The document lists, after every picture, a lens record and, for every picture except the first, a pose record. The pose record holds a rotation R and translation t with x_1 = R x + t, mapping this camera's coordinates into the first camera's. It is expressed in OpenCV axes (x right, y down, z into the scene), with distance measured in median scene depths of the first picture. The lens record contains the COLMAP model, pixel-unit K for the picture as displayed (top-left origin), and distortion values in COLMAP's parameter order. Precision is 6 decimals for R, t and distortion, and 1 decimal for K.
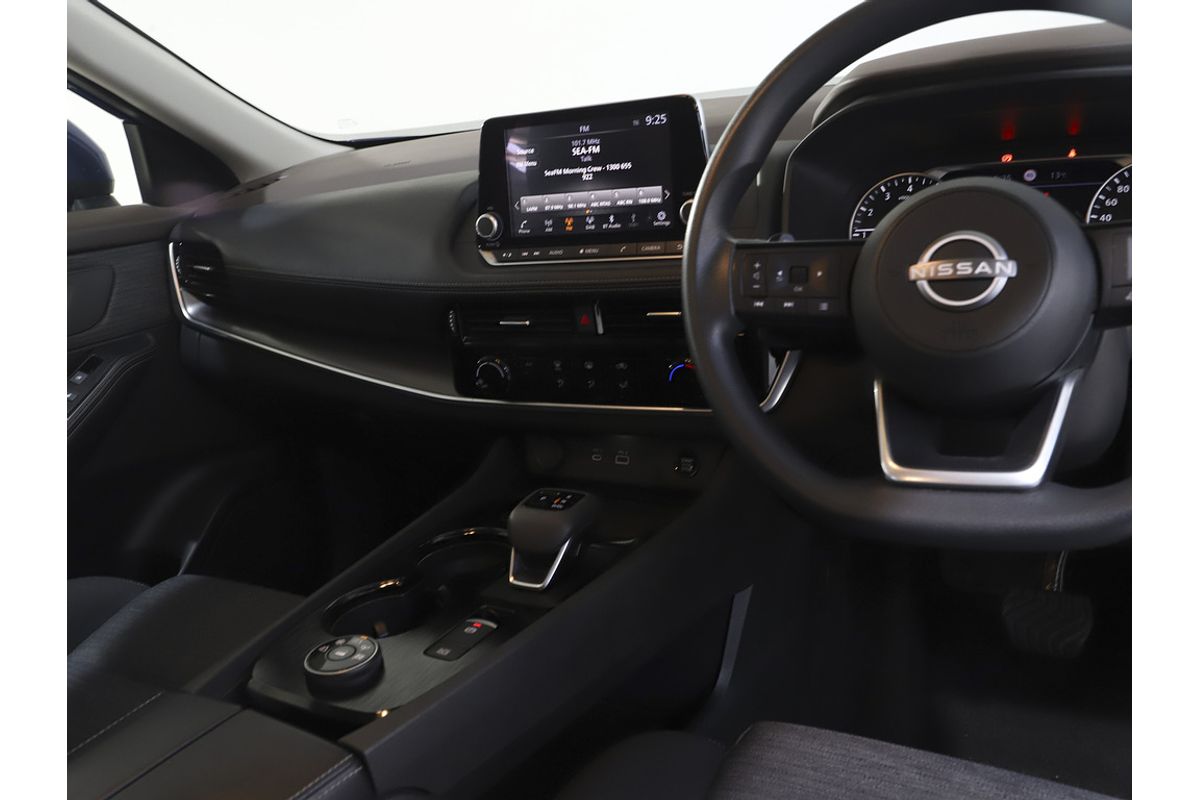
lens RADIAL K [[1008.3, 0, 600.0], [0, 1008.3, 400.0], [0, 0, 1]] dist [-0.002560, -0.003807]
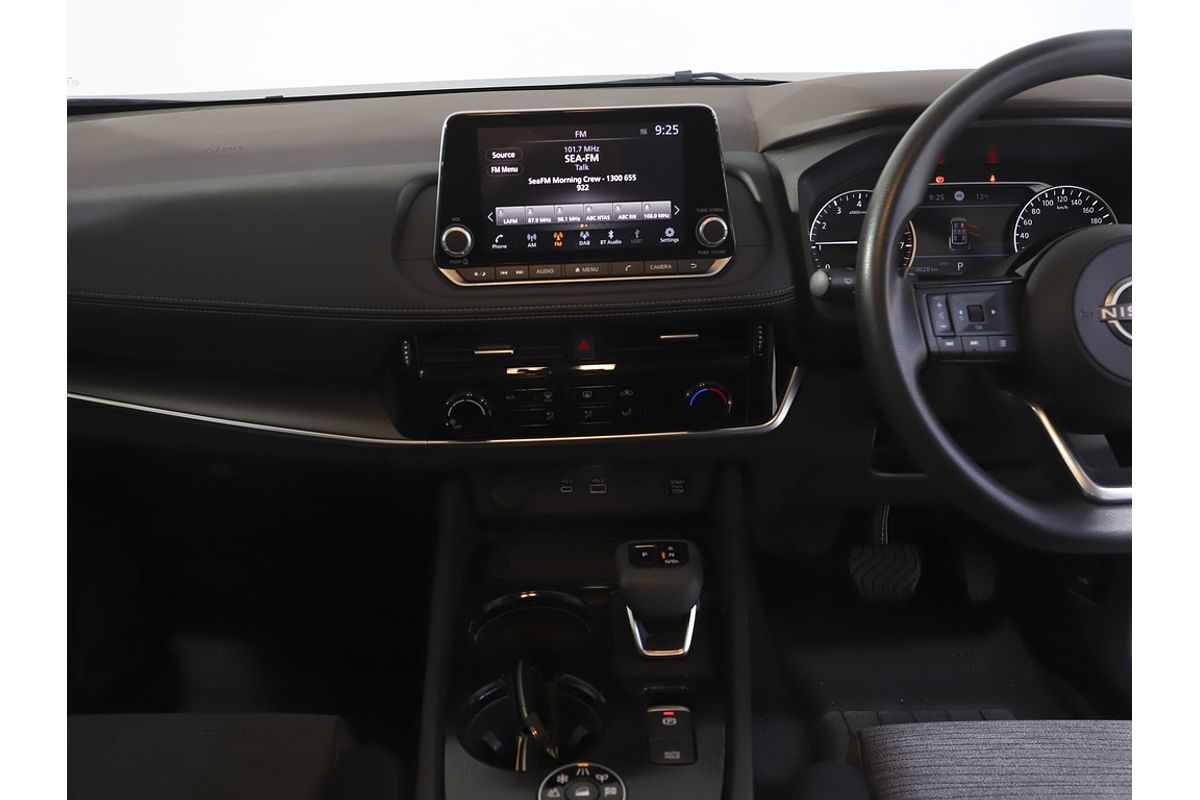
lens RADIAL K [[1010.2, 0, 600.0], [0, 1010.2, 400.0], [0, 0, 1]] dist [-0.006089, 0.006317]
pose [[0.855068, -0.095727, 0.509603, -0.479912], [0.068244, 0.995038, 0.072407, -0.097073], [-0.514006, -0.027136, 0.857357, 0.213490]]
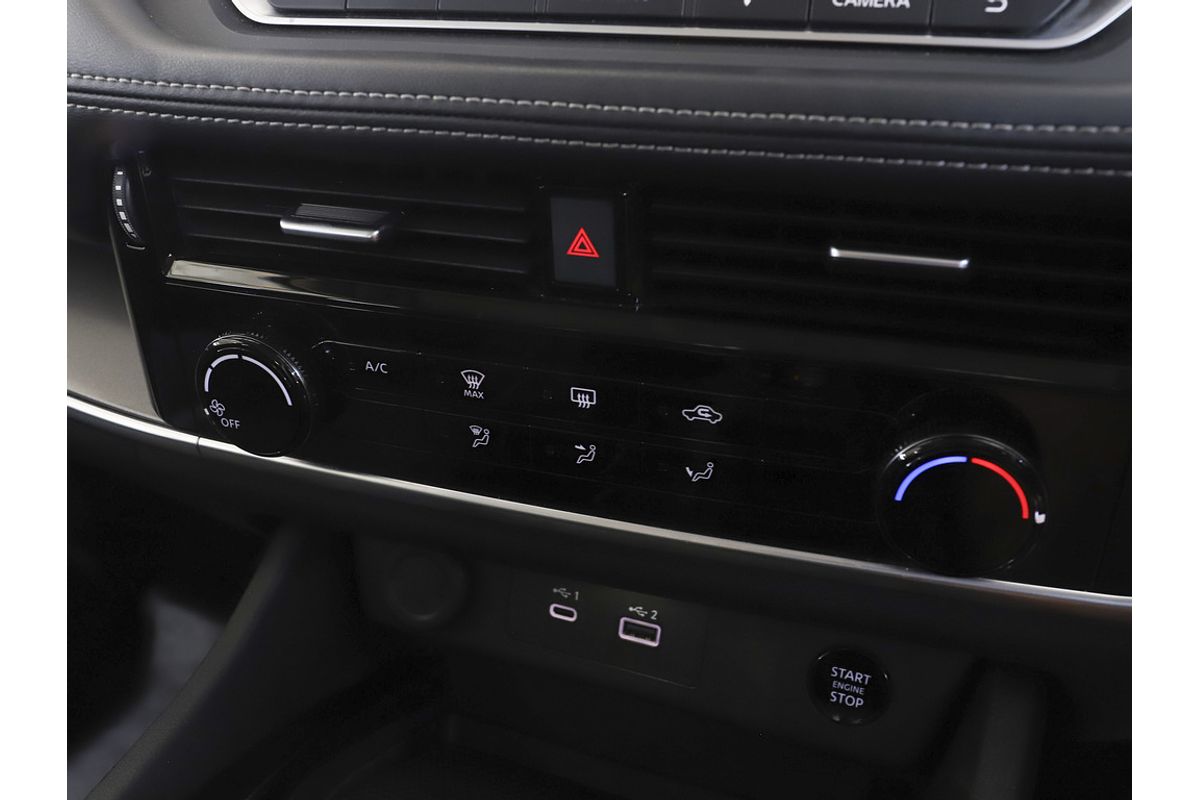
lens RADIAL K [[1008.1, 0, 600.0], [0, 1008.1, 400.0], [0, 0, 1]] dist [-0.045105, 0.001591]
pose [[0.983631, 0.024799, 0.178479, -0.061012], [-0.057067, 0.982373, 0.178007, -0.088972], [-0.170918, -0.185279, 0.967708, 0.727271]]
